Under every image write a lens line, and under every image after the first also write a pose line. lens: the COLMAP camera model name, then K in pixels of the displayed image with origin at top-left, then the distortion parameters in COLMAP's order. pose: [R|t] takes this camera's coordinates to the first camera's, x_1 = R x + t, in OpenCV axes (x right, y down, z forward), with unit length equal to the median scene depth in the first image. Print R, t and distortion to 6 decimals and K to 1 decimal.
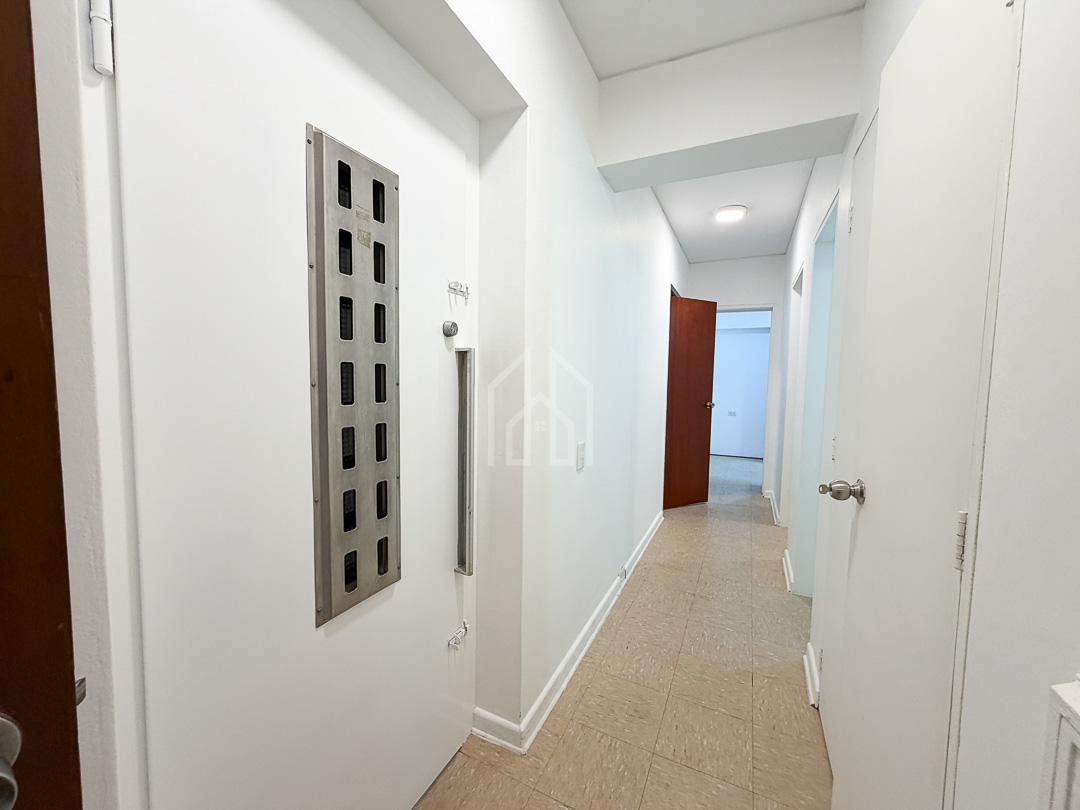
lens RADIAL K [[435.2, 0, 540.0], [0, 435.2, 405.0], [0, 0, 1]] dist [-0.000446, 0.000919]
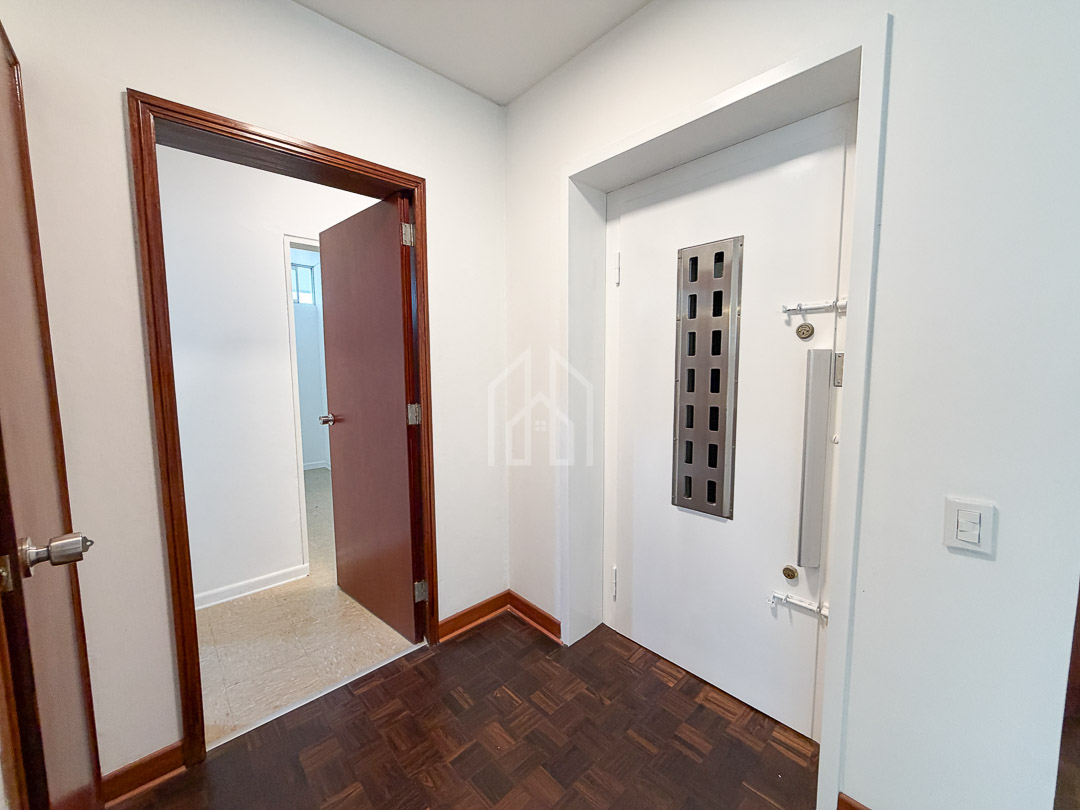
lens RADIAL K [[435.2, 0, 540.0], [0, 435.2, 405.0], [0, 0, 1]] dist [-0.000446, 0.000919]
pose [[-0.372510, 0.069615, -0.925413, 1.350845], [-0.062764, 0.993009, 0.099965, -0.081208], [0.925903, 0.095320, -0.365537, 1.023825]]
